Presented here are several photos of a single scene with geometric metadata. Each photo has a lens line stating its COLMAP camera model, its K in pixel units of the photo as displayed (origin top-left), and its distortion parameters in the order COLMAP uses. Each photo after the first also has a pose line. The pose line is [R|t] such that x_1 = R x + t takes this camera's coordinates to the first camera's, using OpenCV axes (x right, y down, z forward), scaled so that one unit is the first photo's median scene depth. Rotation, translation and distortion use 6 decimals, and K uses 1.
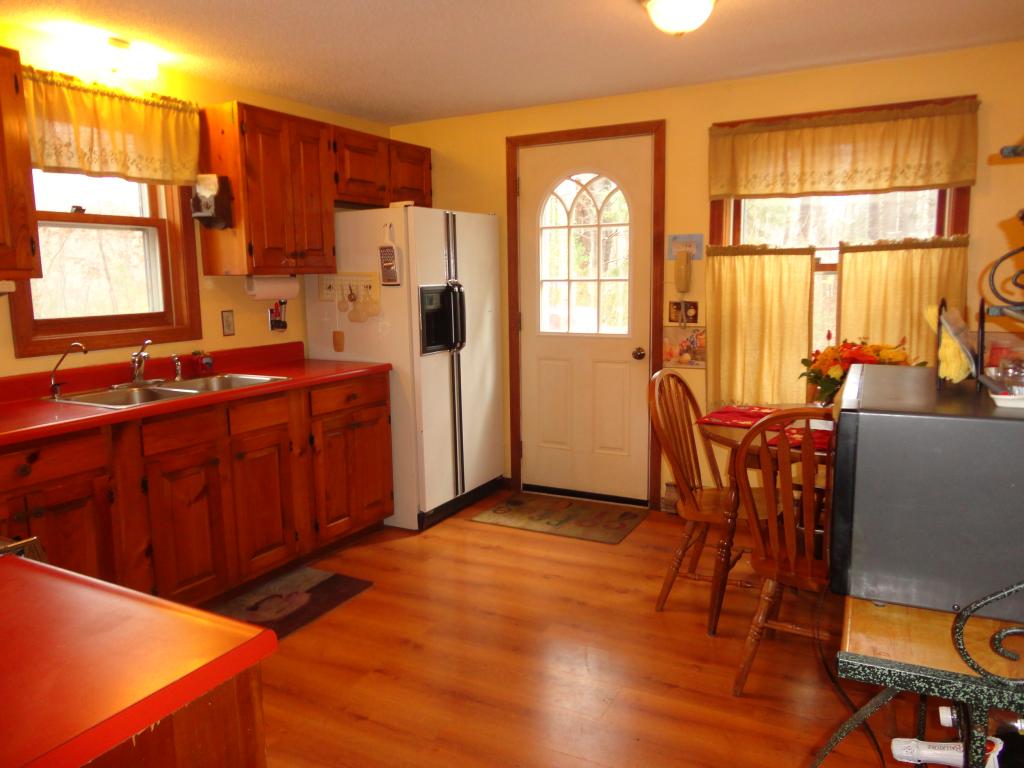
lens RADIAL K [[754.0, 0, 512.6], [0, 754.0, 388.4], [0, 0, 1]] dist [-0.004369, 0.015089]
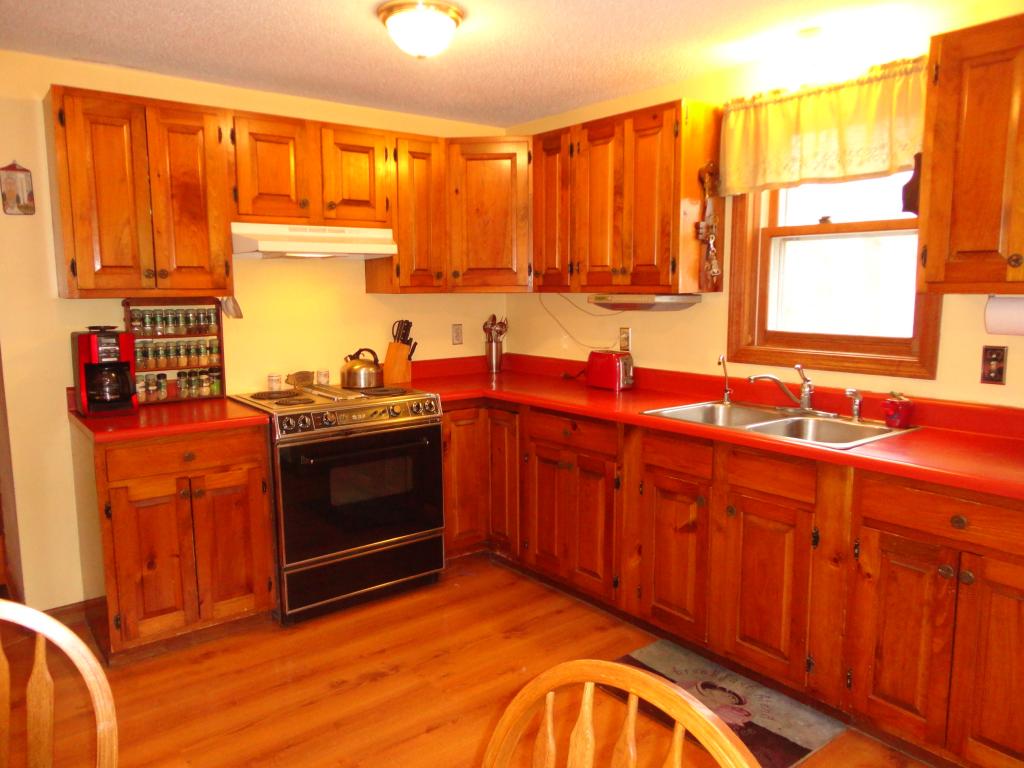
lens RADIAL K [[754.0, 0, 507.3], [0, 754.0, 383.3], [0, 0, 1]] dist [-0.004369, 0.015089]
pose [[-0.403079, 0.140038, -0.904387, 0.430011], [-0.125253, 0.970482, 0.206097, -0.170433], [0.906553, 0.196350, -0.373641, 0.958484]]
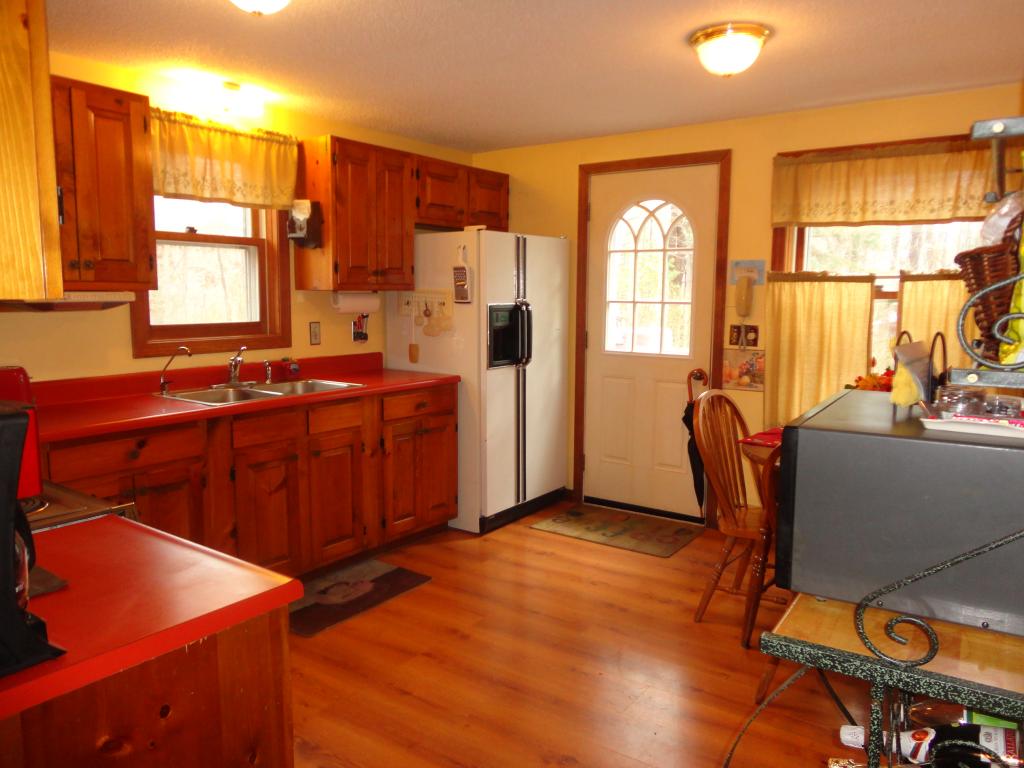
lens RADIAL K [[754.0, 0, 514.2], [0, 754.0, 389.4], [0, 0, 1]] dist [-0.004369, 0.015089]
pose [[0.991912, 0.038077, -0.121078, 0.051424], [-0.040523, 0.999020, -0.017803, 0.003347], [0.120282, 0.022565, 0.992483, -0.061704]]
